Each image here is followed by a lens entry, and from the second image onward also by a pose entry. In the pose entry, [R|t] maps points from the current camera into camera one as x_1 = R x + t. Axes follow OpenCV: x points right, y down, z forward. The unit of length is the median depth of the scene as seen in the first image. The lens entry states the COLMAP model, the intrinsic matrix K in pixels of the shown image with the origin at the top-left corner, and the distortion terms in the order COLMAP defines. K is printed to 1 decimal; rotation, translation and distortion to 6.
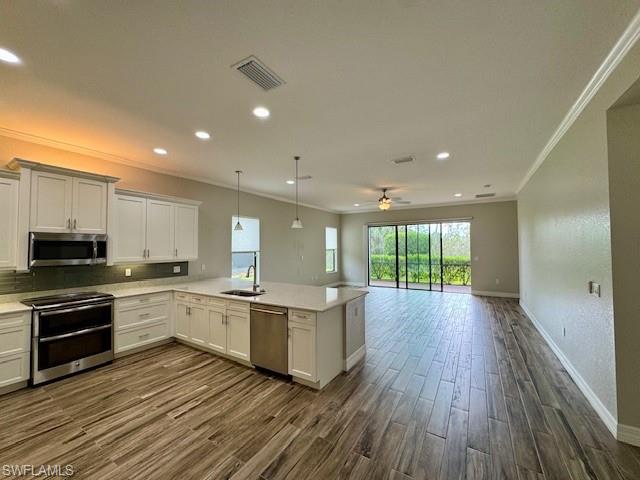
lens RADIAL K [[254.7, 0, 320.0], [0, 254.7, 240.0], [0, 0, 1]] dist [-0.000771, -0.000595]
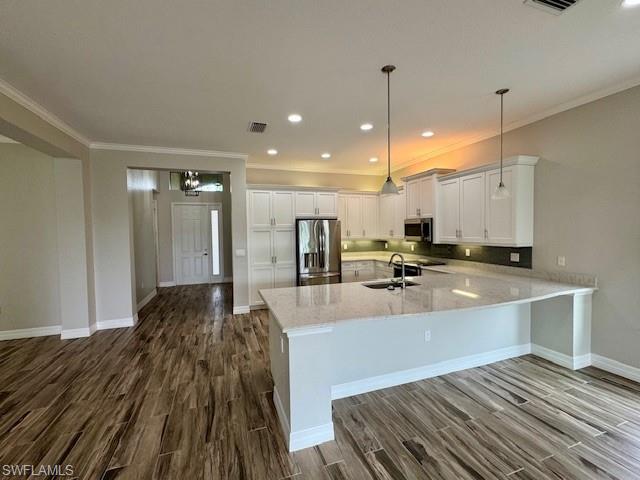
lens RADIAL K [[280.8, 0, 320.0], [0, 280.8, 240.0], [0, 0, 1]] dist [0.000435, -0.000079]
pose [[-0.627951, 0.042408, -0.777097, 0.627581], [0.039177, 0.998971, 0.022858, 0.038144], [0.777266, -0.016091, -0.628966, 1.605322]]
